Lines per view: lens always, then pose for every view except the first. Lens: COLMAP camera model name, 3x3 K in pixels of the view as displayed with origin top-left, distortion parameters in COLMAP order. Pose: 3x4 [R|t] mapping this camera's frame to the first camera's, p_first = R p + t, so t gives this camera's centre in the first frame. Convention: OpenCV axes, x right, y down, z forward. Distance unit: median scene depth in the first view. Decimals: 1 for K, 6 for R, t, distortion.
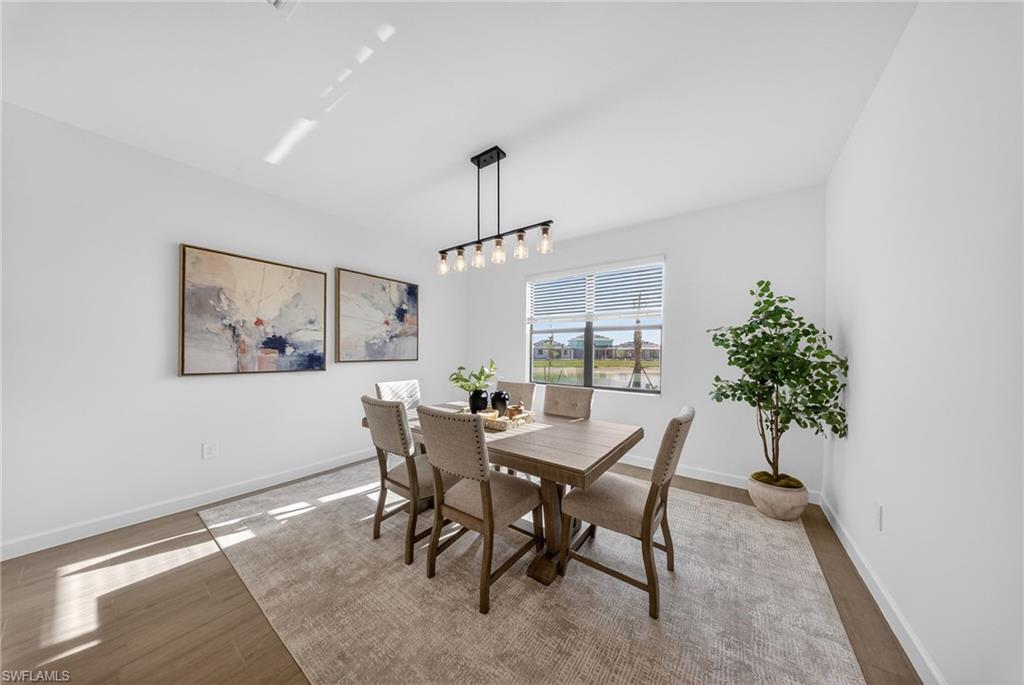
lens RADIAL K [[306.3, 0, 526.9], [0, 306.3, 350.6], [0, 0, 1]] dist [-0.000218, -0.002977]
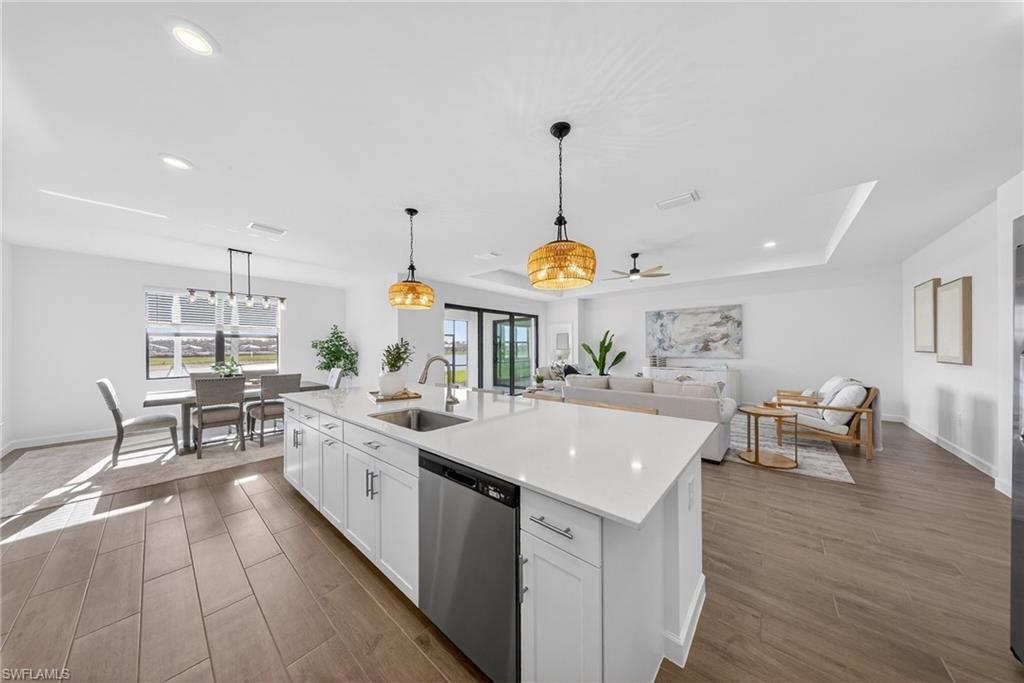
lens RADIAL K [[312.0, 0, 506.3], [0, 312.0, 347.6], [0, 0, 1]] dist [0.000791, -0.000003]
pose [[0.122472, -0.009559, 0.992426, -1.590347], [-0.000693, 0.999953, 0.009717, -0.043491], [-0.992472, -0.001878, 0.122460, -0.761260]]
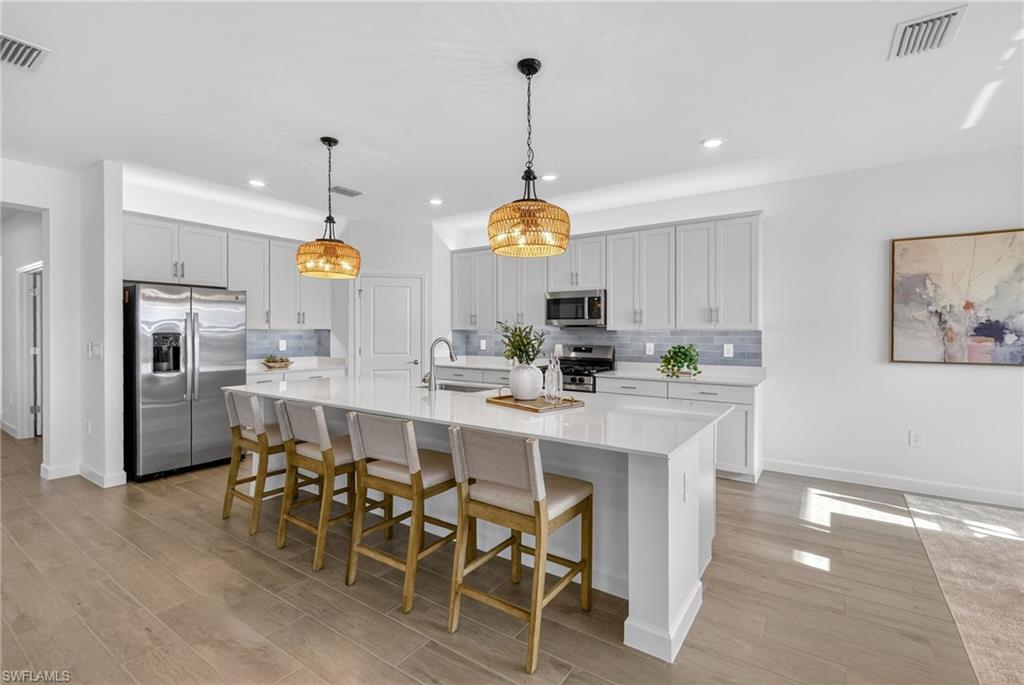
lens RADIAL K [[461.1, 0, 525.5], [0, 461.1, 340.8], [0, 0, 1]] dist [0.001283, -0.000093]
pose [[0.015466, 0.011811, -0.999811, 0.434514], [0.006351, 0.999909, 0.011910, -0.018620], [0.999860, -0.006534, 0.015390, -0.289594]]
